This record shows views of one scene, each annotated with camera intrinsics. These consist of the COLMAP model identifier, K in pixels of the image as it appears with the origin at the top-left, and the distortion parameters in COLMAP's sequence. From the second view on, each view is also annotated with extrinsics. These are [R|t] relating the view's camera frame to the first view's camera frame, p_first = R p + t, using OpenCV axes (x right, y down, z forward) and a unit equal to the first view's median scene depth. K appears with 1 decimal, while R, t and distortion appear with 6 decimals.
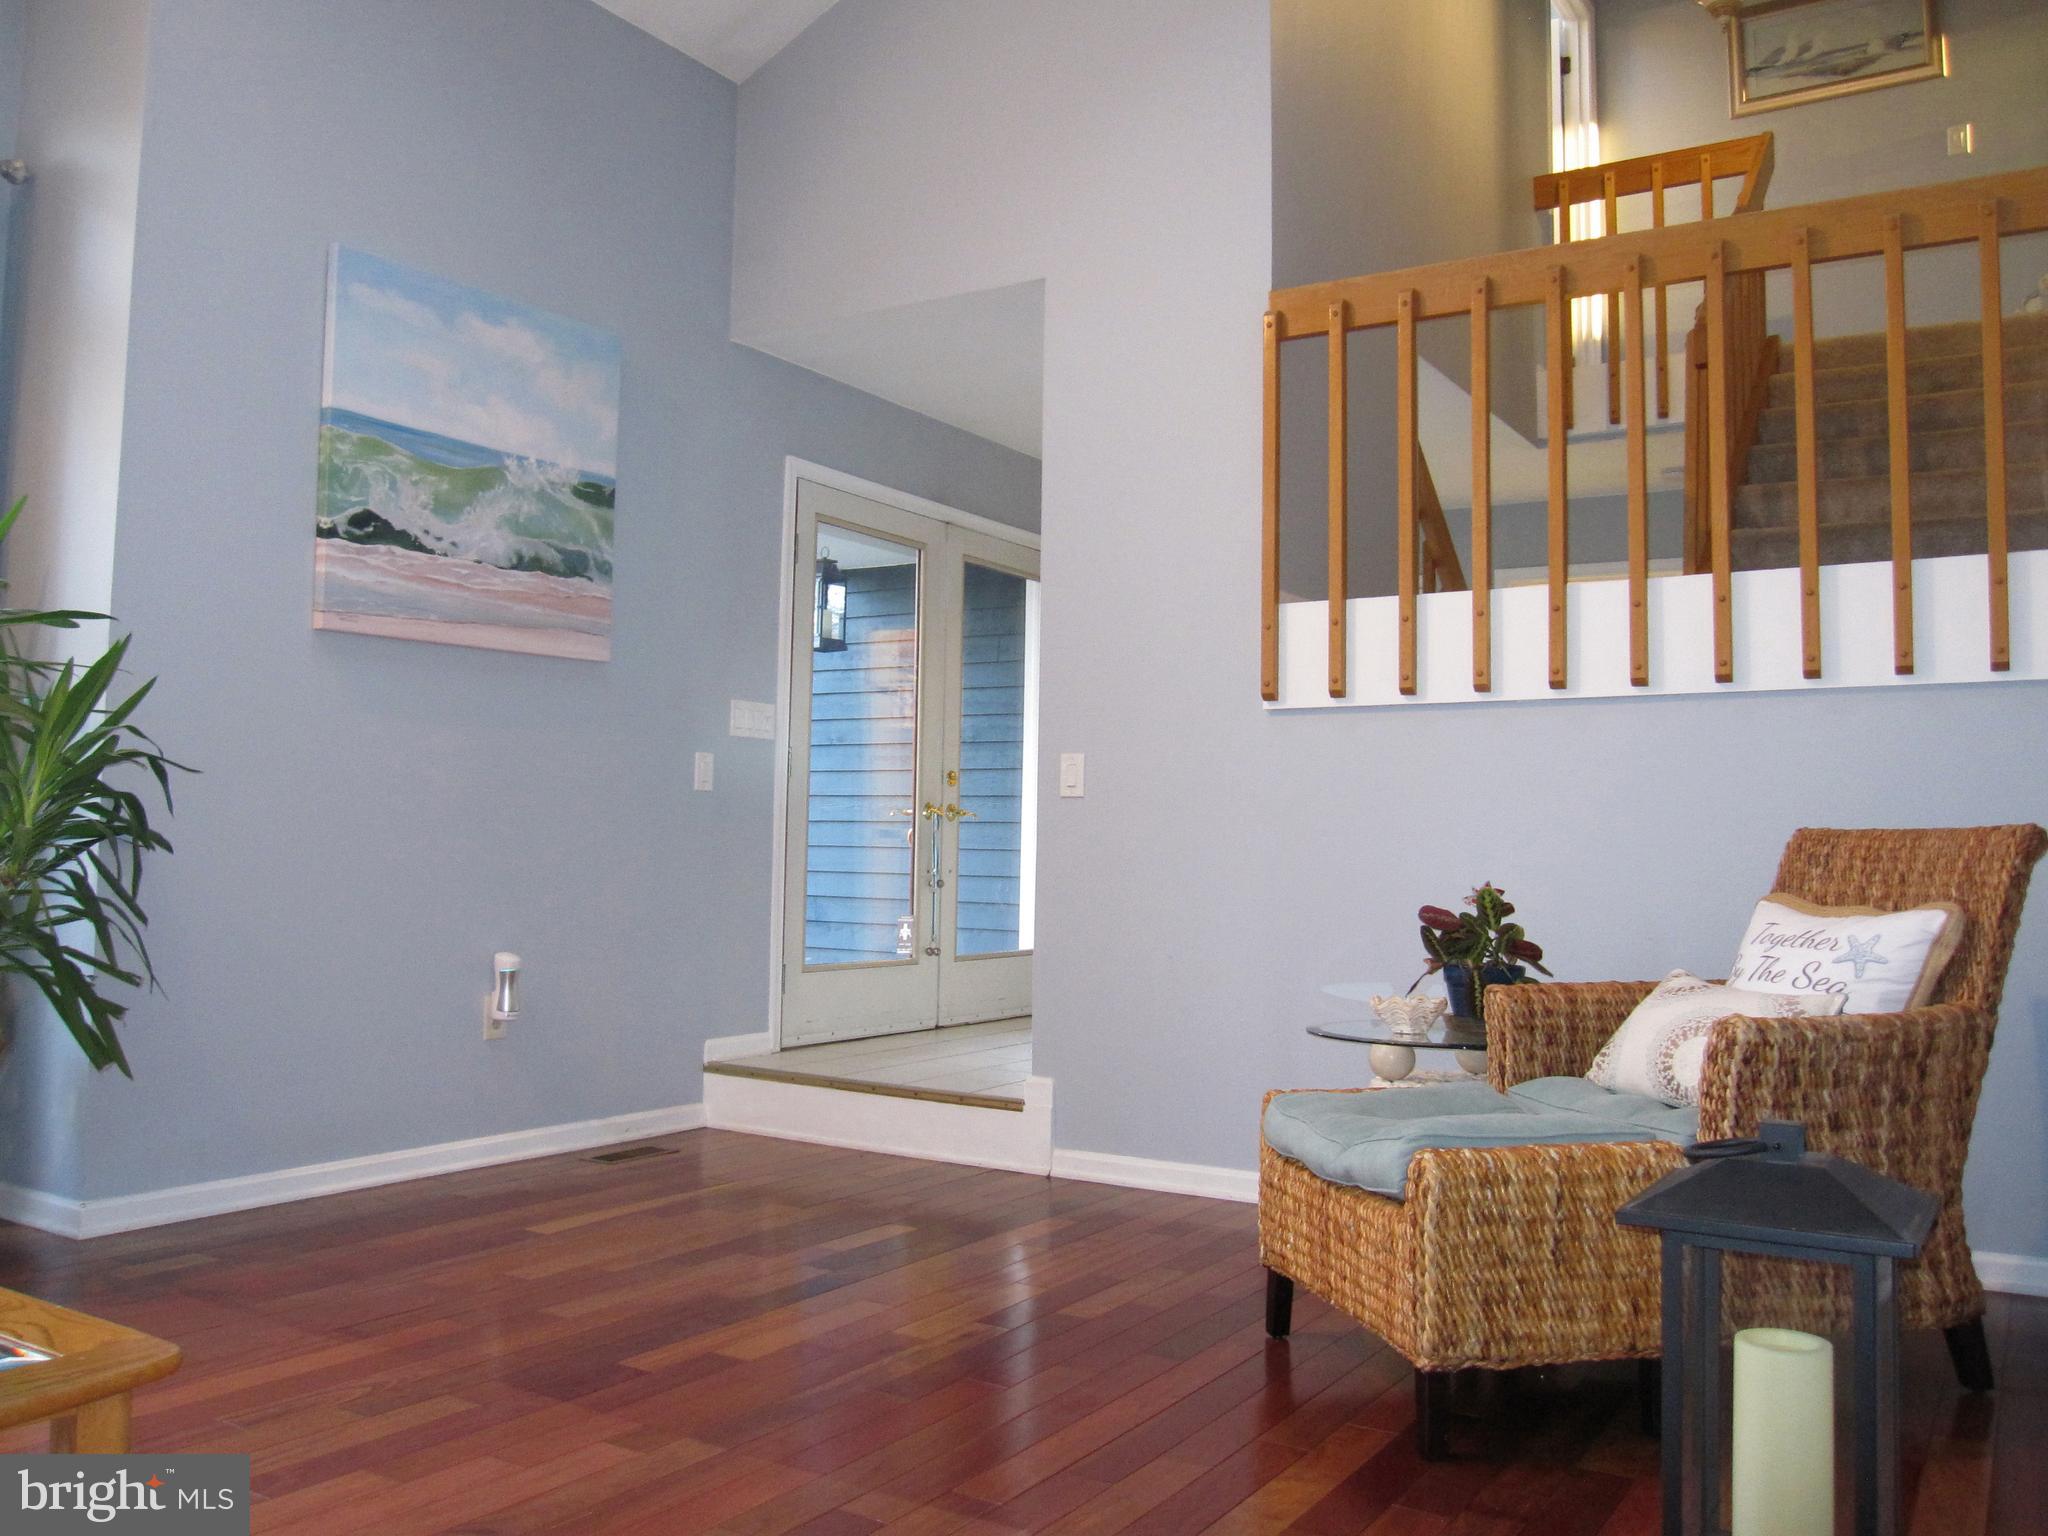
lens RADIAL K [[1702.4, 0, 1037.0], [0, 1702.4, 755.5], [0, 0, 1]] dist [-0.070464, 0.034884]
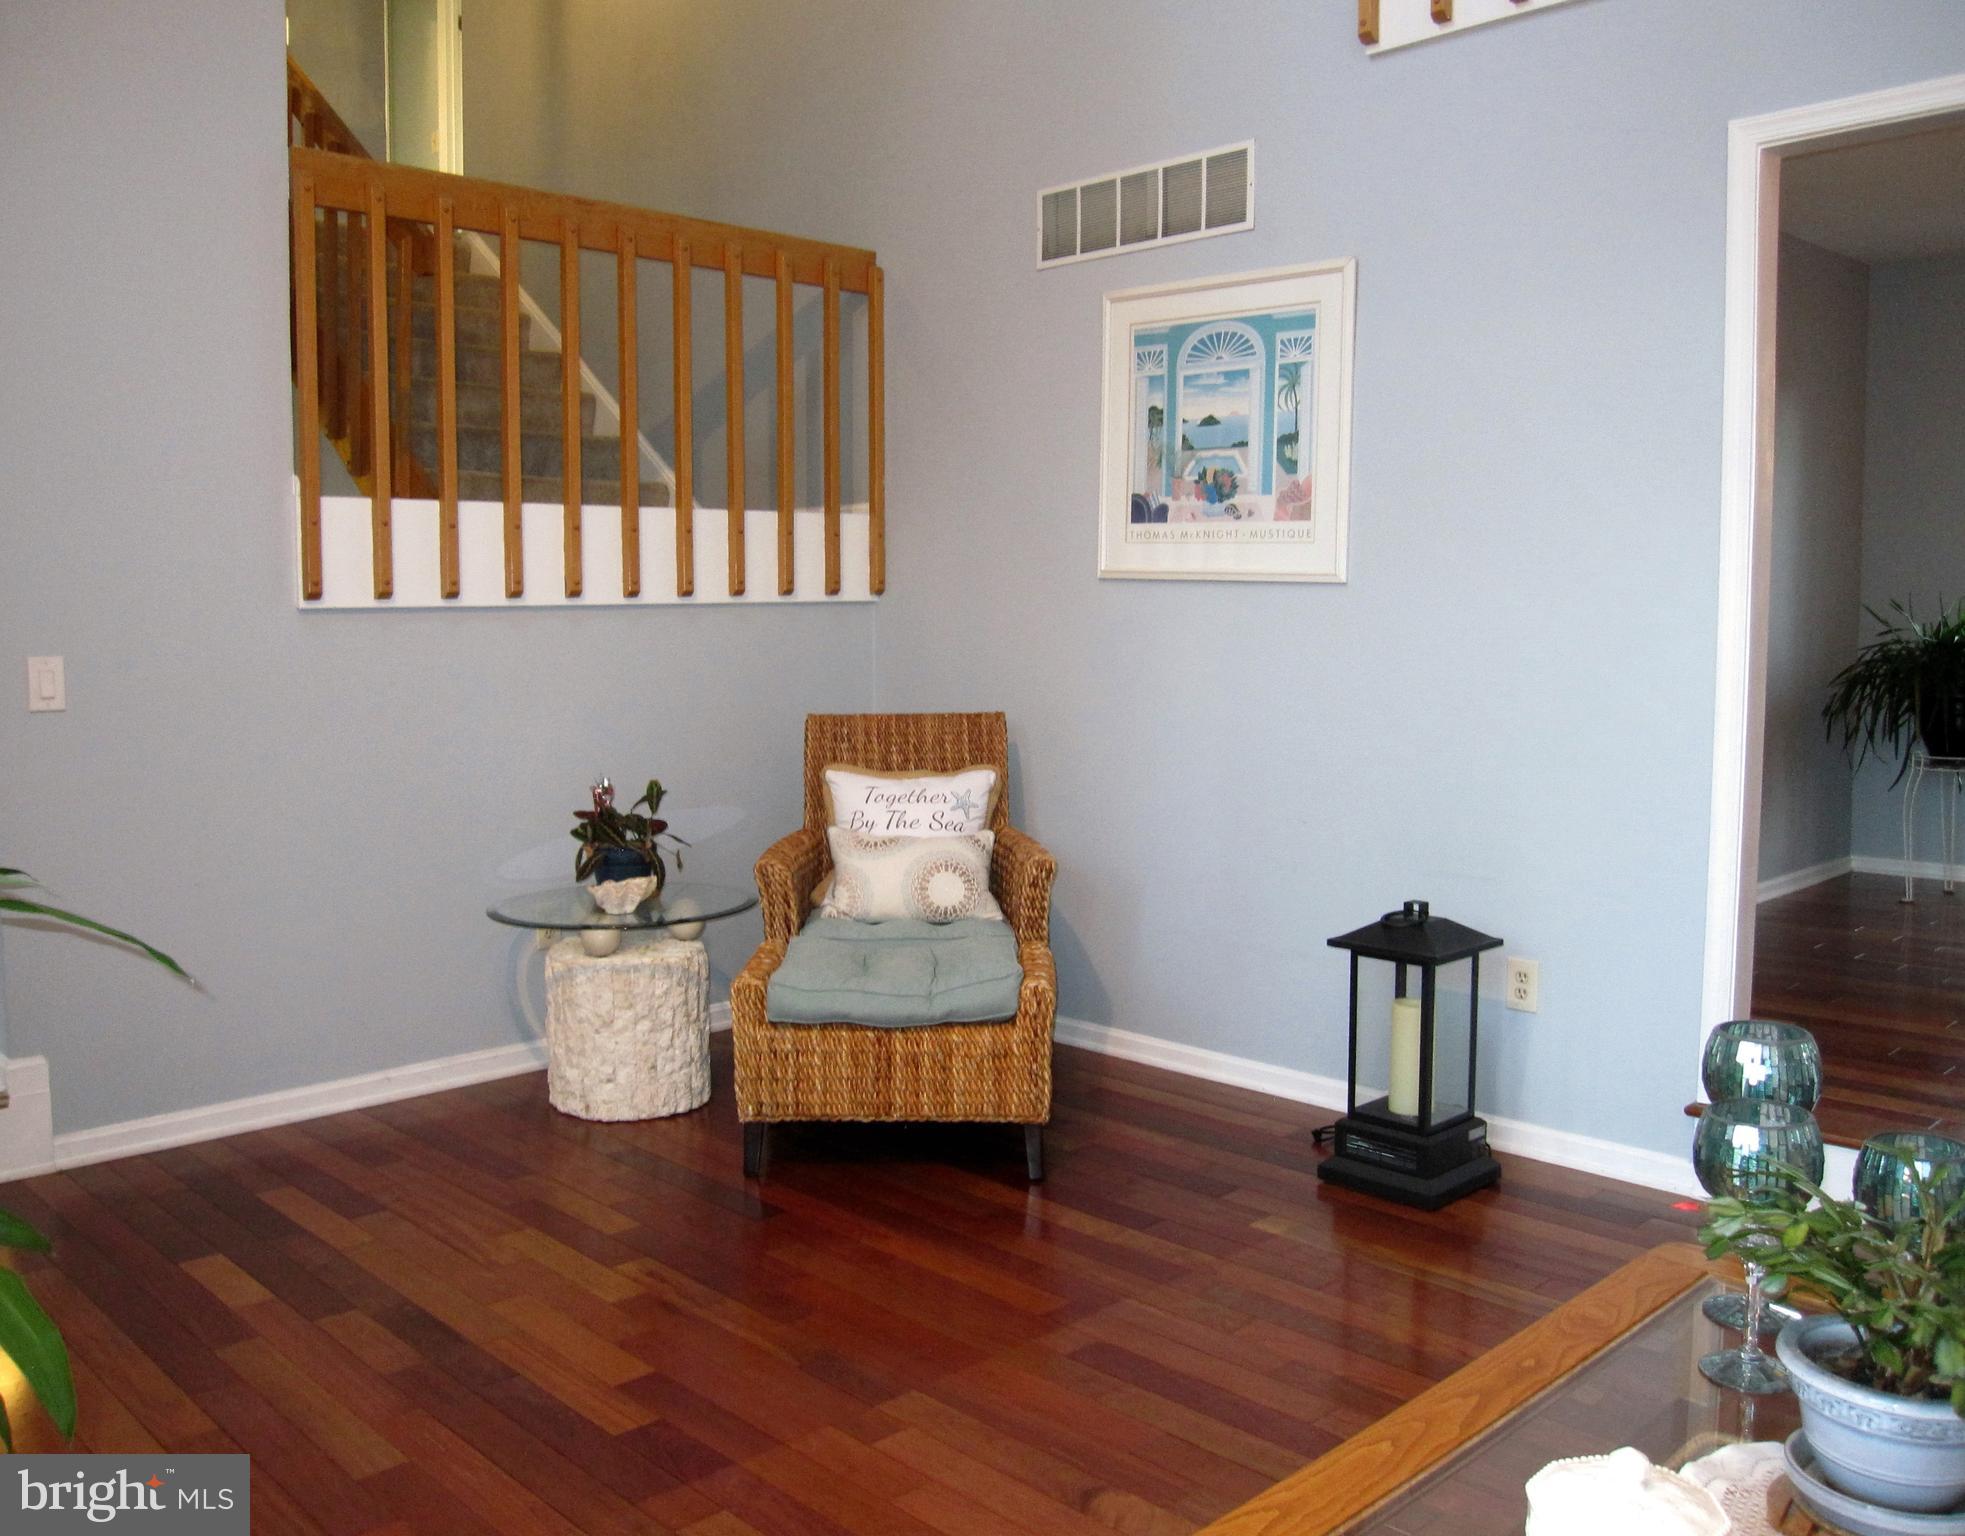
lens RADIAL K [[1658.3, 0, 982.5], [0, 1658.3, 768.0], [0, 0, 1]] dist [-0.014085, -0.006717]
pose [[0.256832, -0.112421, 0.959895, -0.874297], [-0.050336, 0.990307, 0.129450, -0.102041], [-0.965144, -0.081565, 0.248684, 0.534848]]
